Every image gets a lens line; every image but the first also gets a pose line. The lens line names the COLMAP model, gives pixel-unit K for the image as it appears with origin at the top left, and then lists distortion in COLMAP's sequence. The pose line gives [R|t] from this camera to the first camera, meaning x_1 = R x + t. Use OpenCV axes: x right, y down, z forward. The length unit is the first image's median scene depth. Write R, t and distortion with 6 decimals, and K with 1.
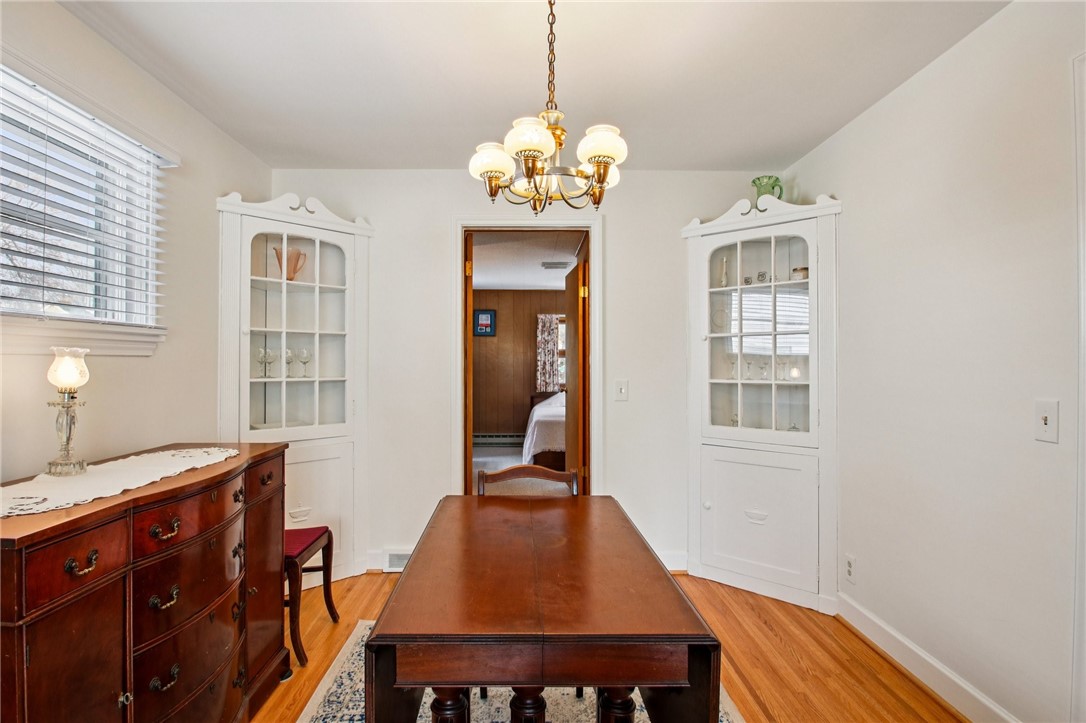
lens RADIAL K [[527.7, 0, 540.5], [0, 527.7, 364.5], [0, 0, 1]] dist [-0.014419, -0.000018]
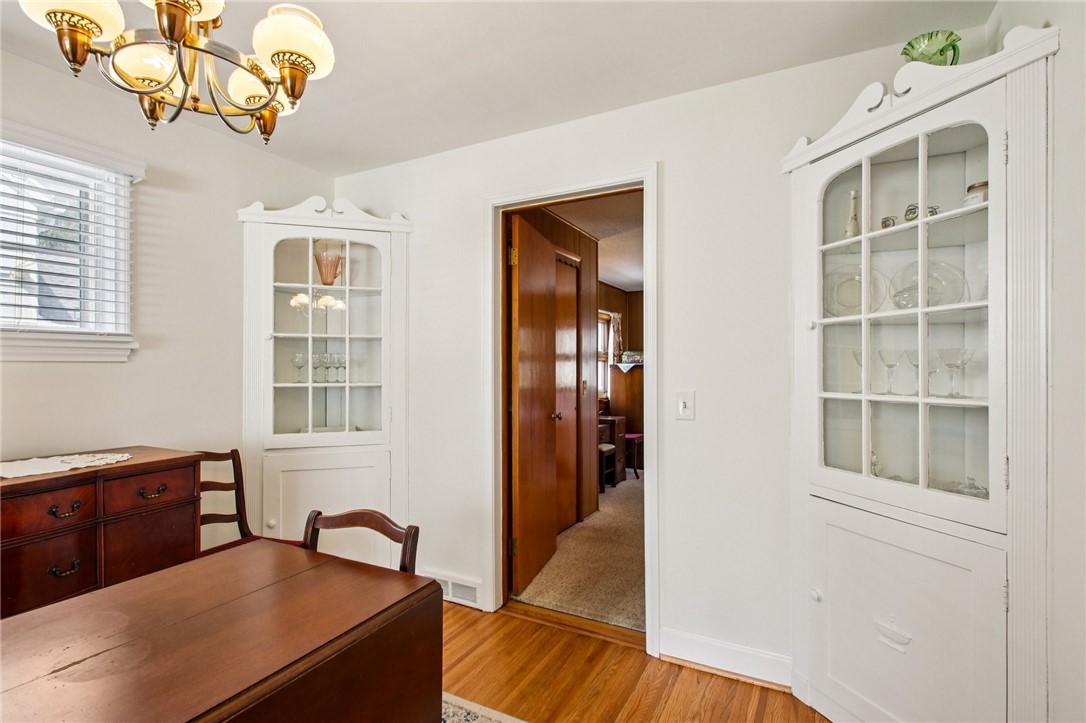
lens RADIAL K [[510.1, 0, 543.4], [0, 510.1, 370.3], [0, 0, 1]] dist [-0.017119, -0.002310]
pose [[0.881593, -0.001552, -0.472009, 0.343166], [0.002721, 0.999995, 0.001793, 0.000556], [0.472003, -0.002865, 0.881592, 0.352237]]
